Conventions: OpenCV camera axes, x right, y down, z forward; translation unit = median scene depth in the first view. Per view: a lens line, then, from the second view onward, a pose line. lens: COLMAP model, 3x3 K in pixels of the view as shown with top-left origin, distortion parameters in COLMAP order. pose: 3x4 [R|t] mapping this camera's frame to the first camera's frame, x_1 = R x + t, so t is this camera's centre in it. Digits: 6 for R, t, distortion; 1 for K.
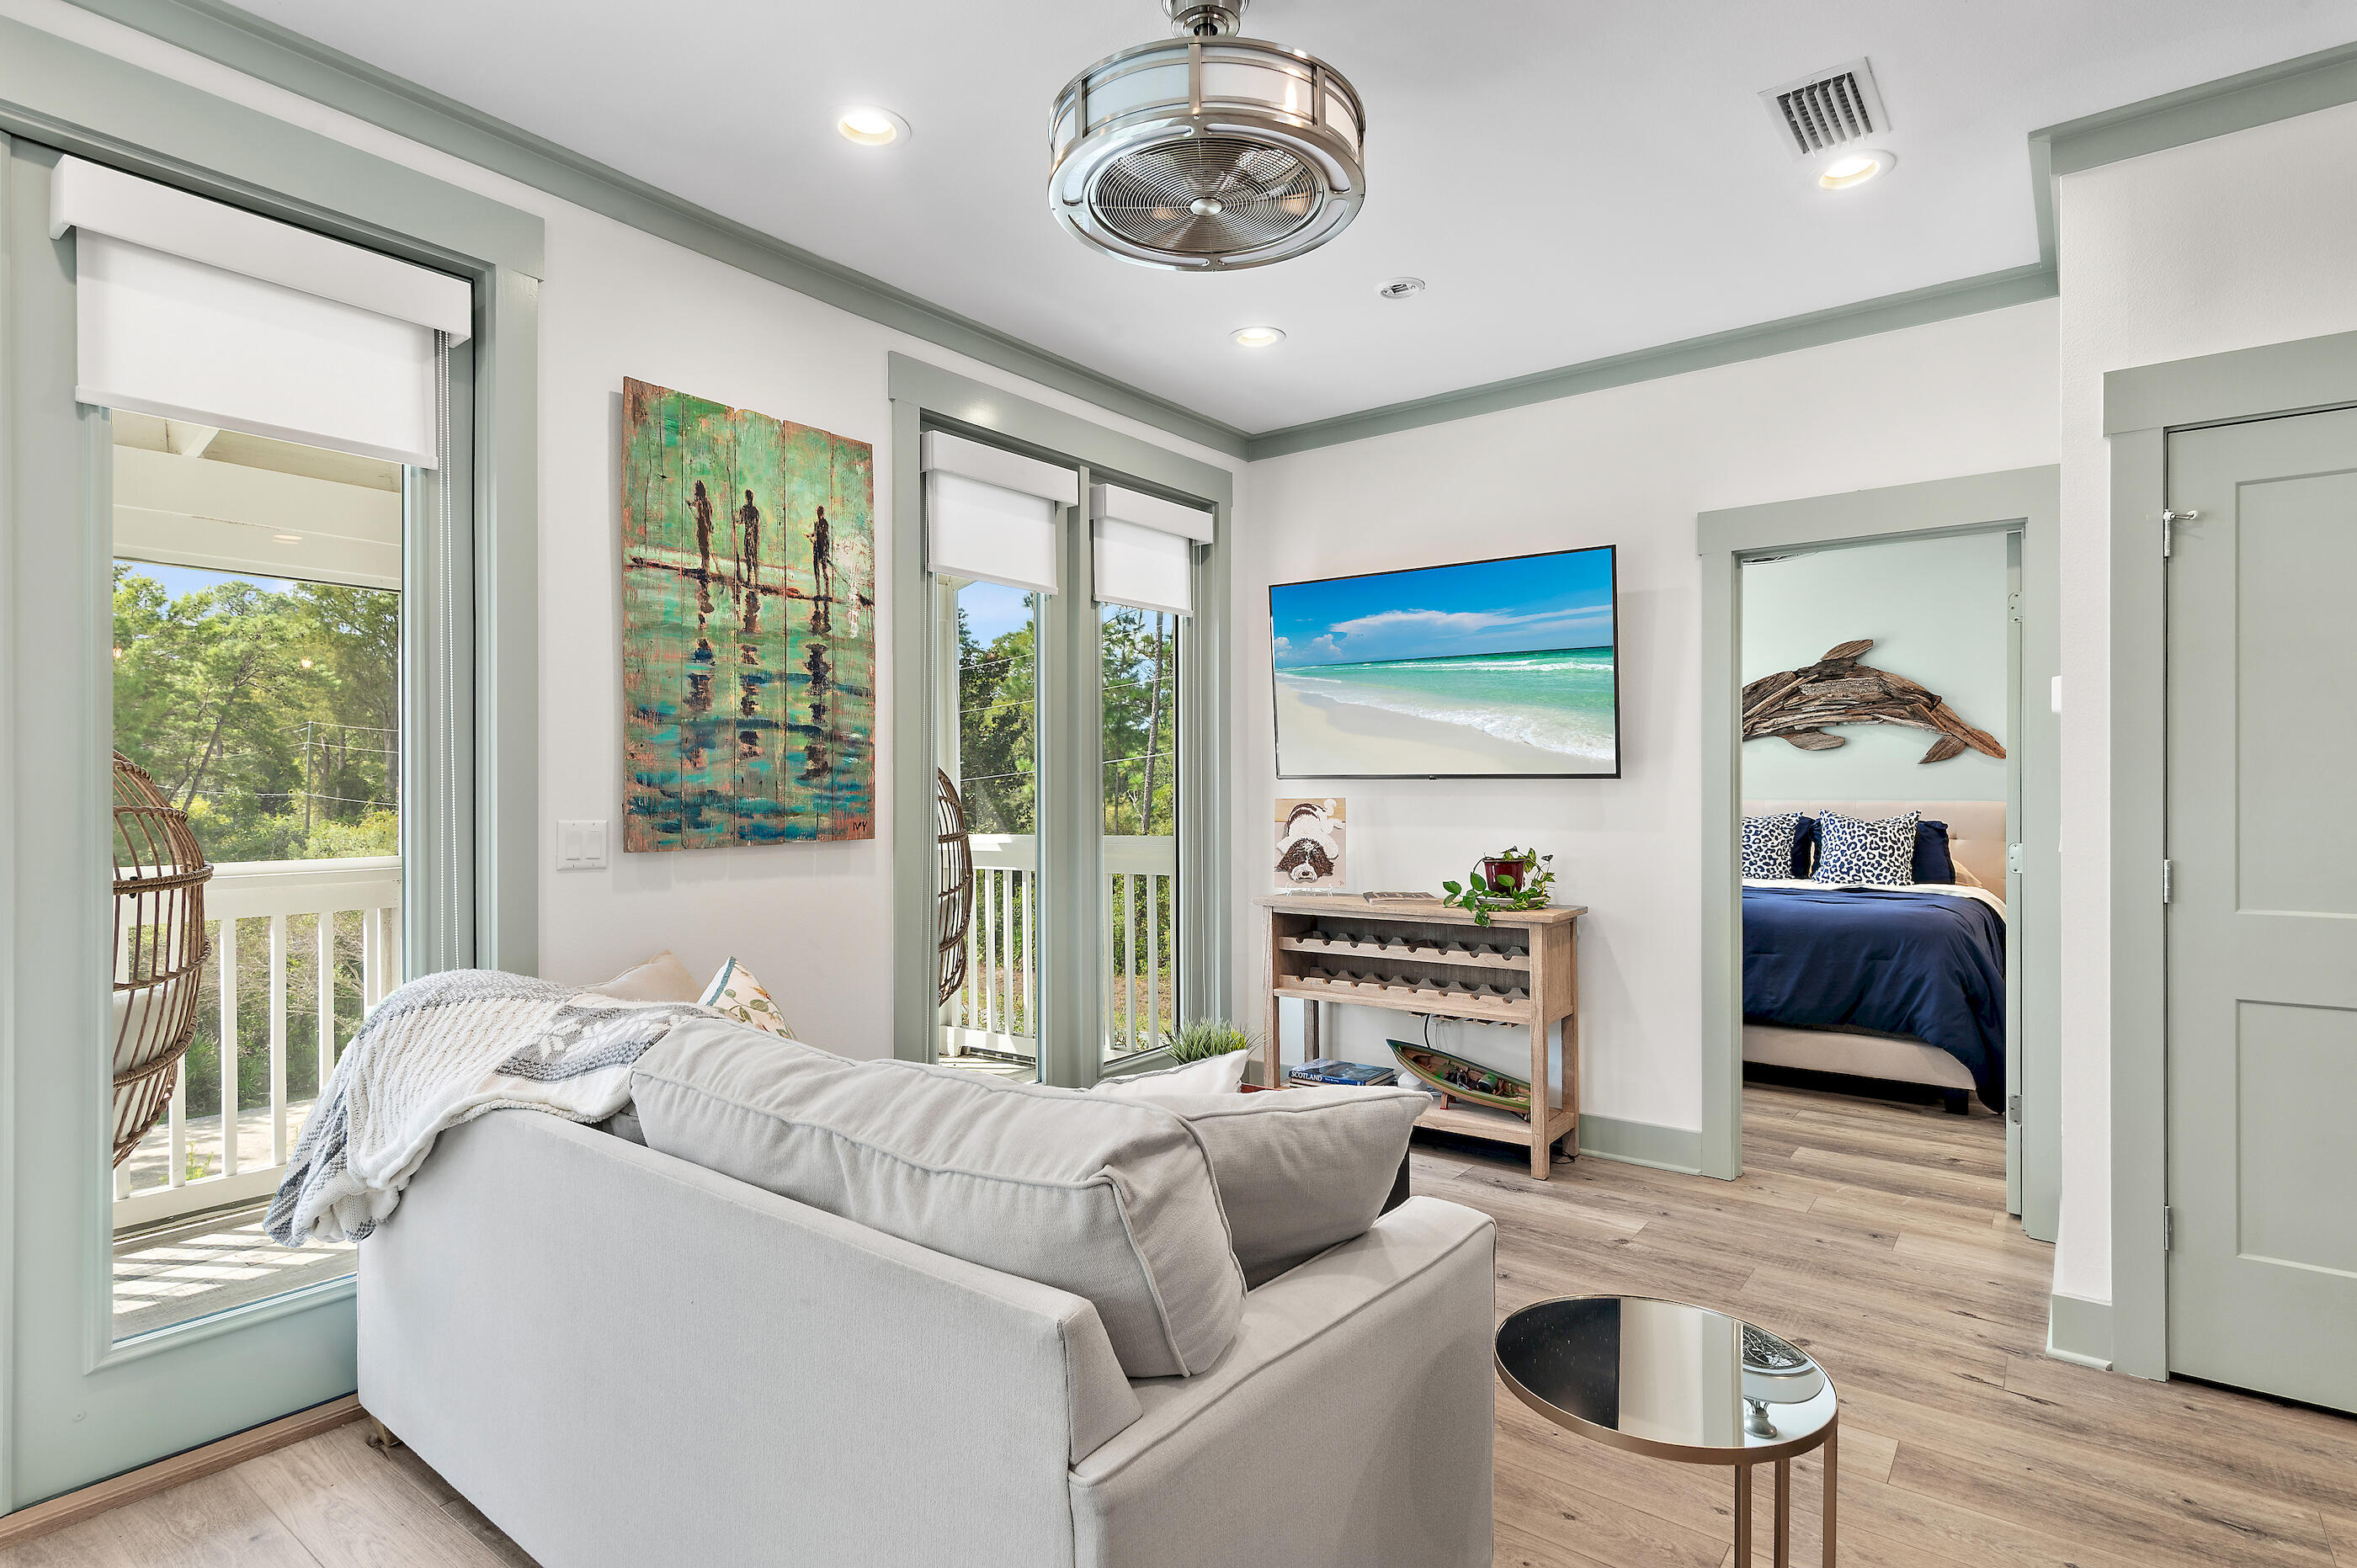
lens RADIAL K [[1199.6, 0, 1174.3], [0, 1199.6, 794.7], [0, 0, 1]] dist [-0.003039, -0.000267]
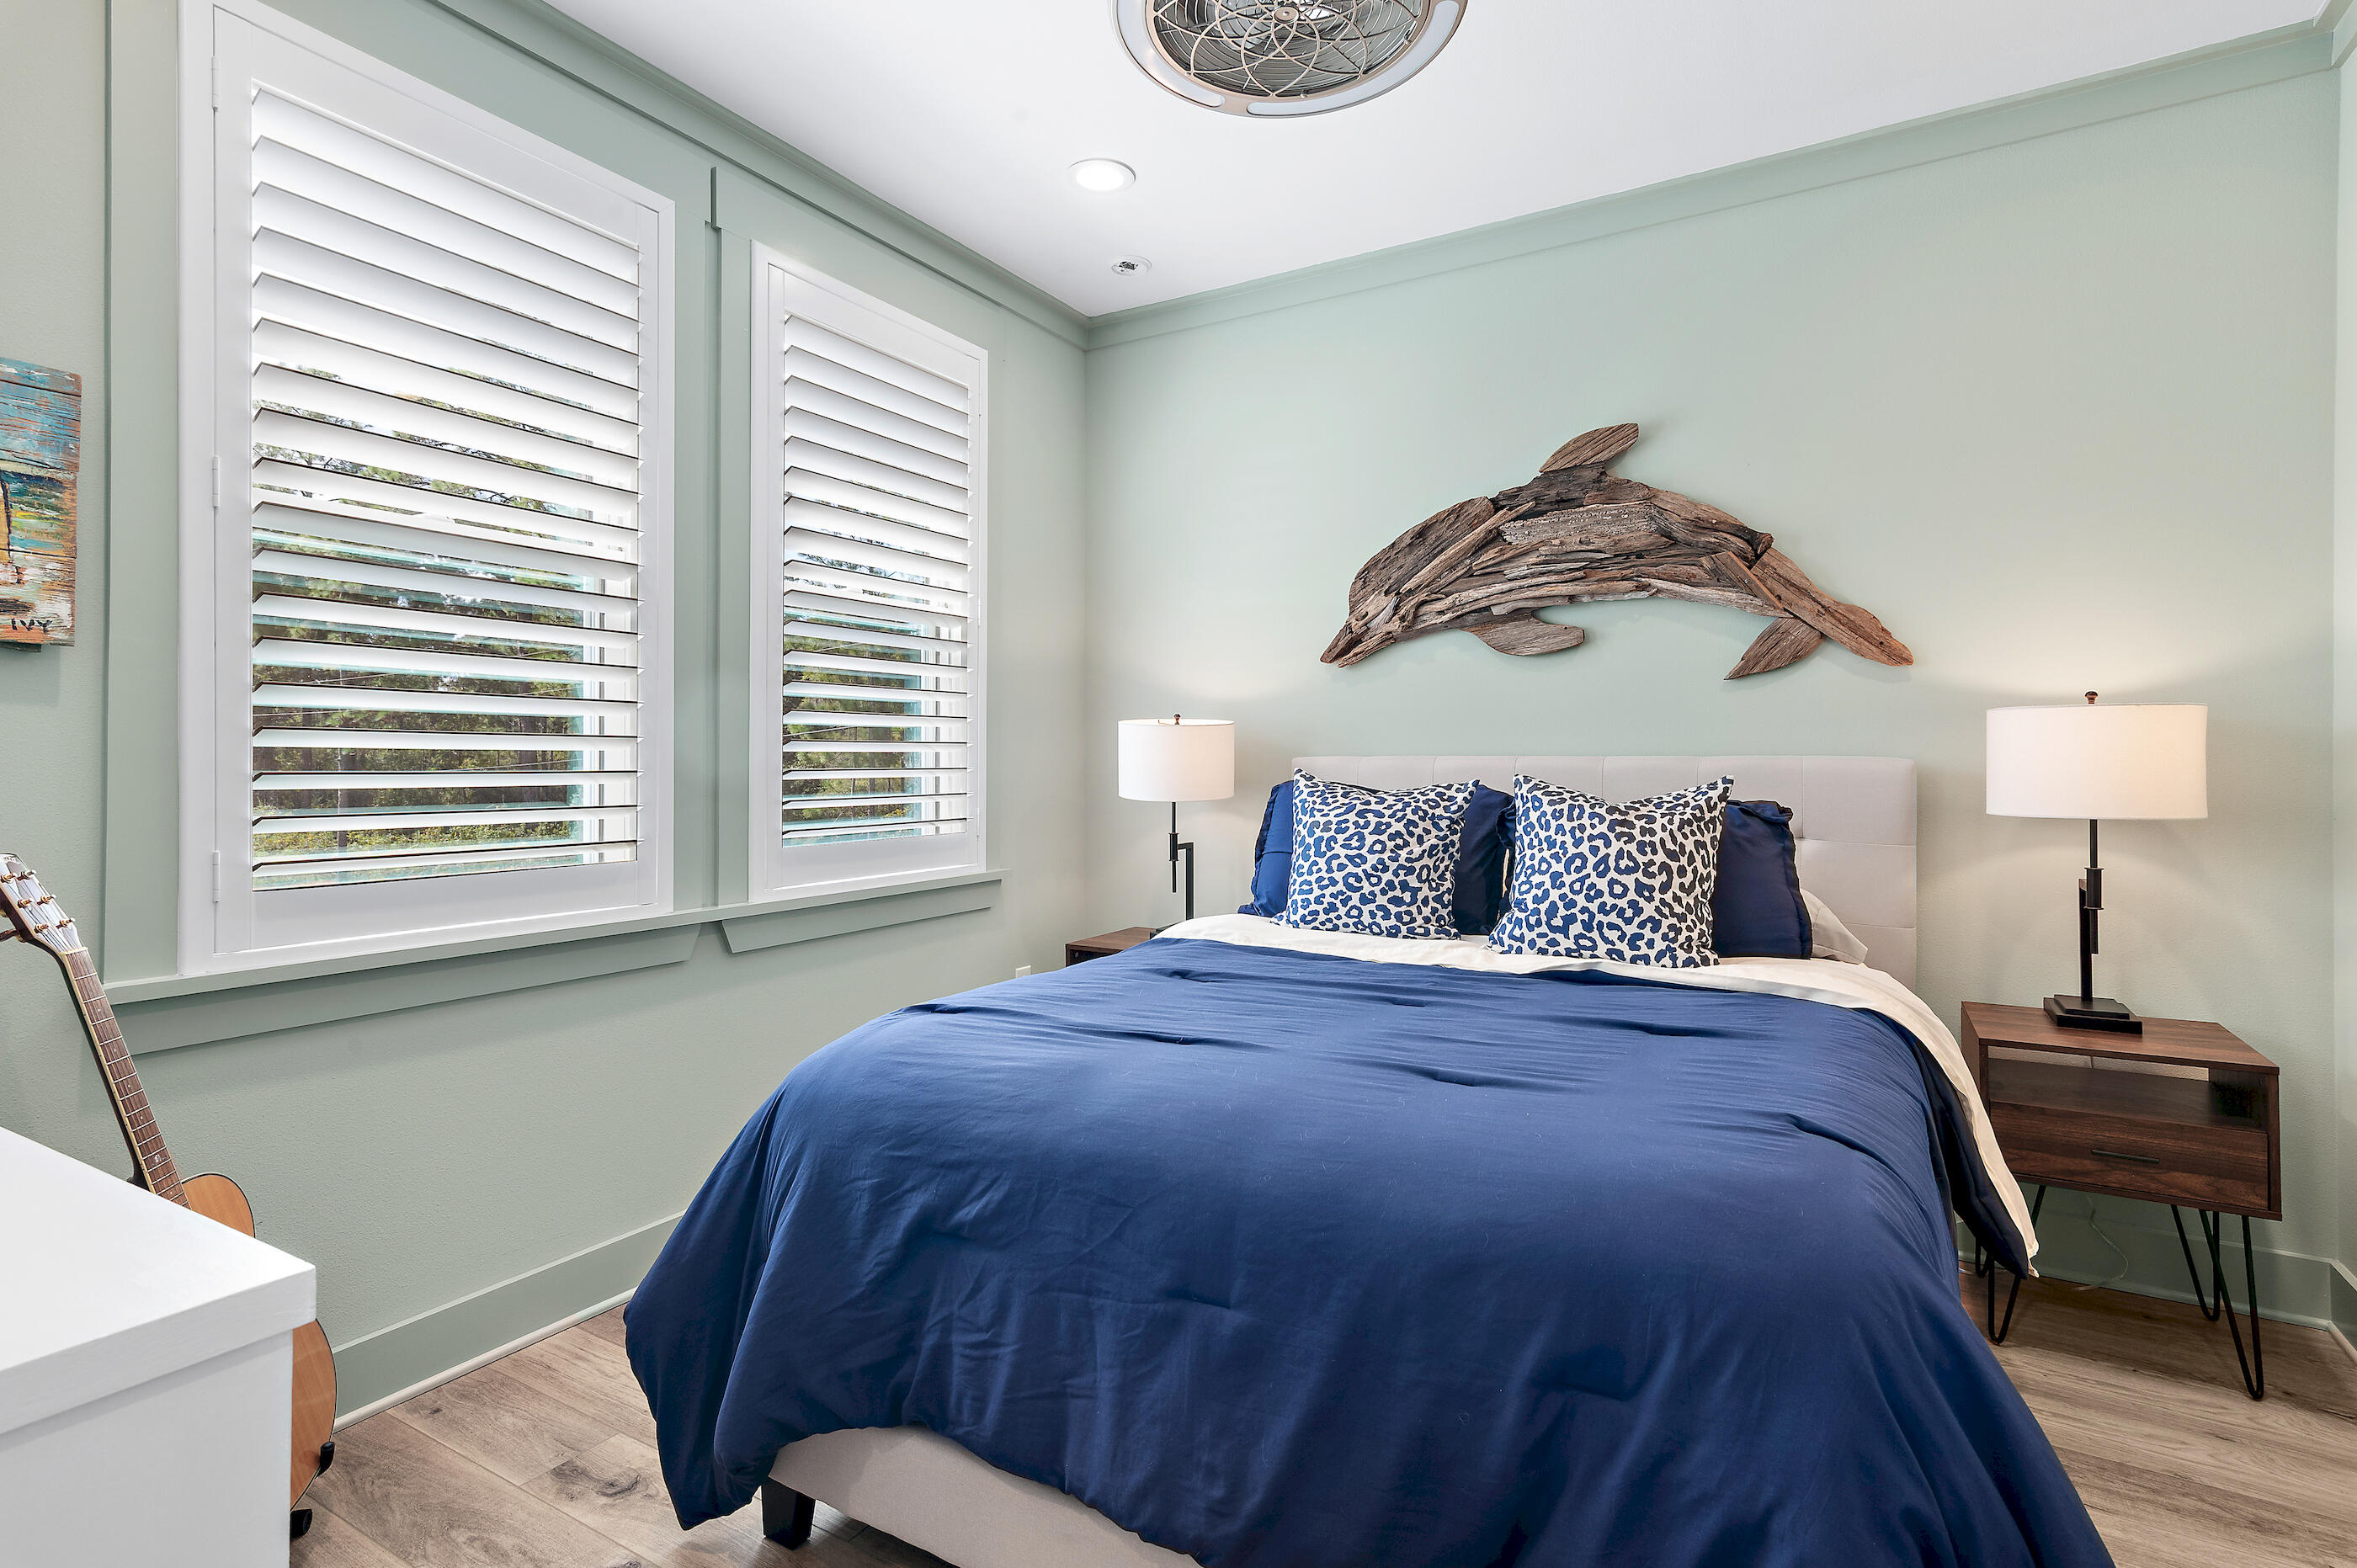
lens RADIAL K [[1172.3, 0, 1177.9], [0, 1172.3, 771.8], [0, 0, 1]] dist [0.010397, -0.000616]
pose [[0.992289, -0.002783, 0.123914, 0.556364], [0.001797, 0.999966, 0.008065, 0.011516], [-0.123932, -0.007780, 0.992260, 0.903575]]
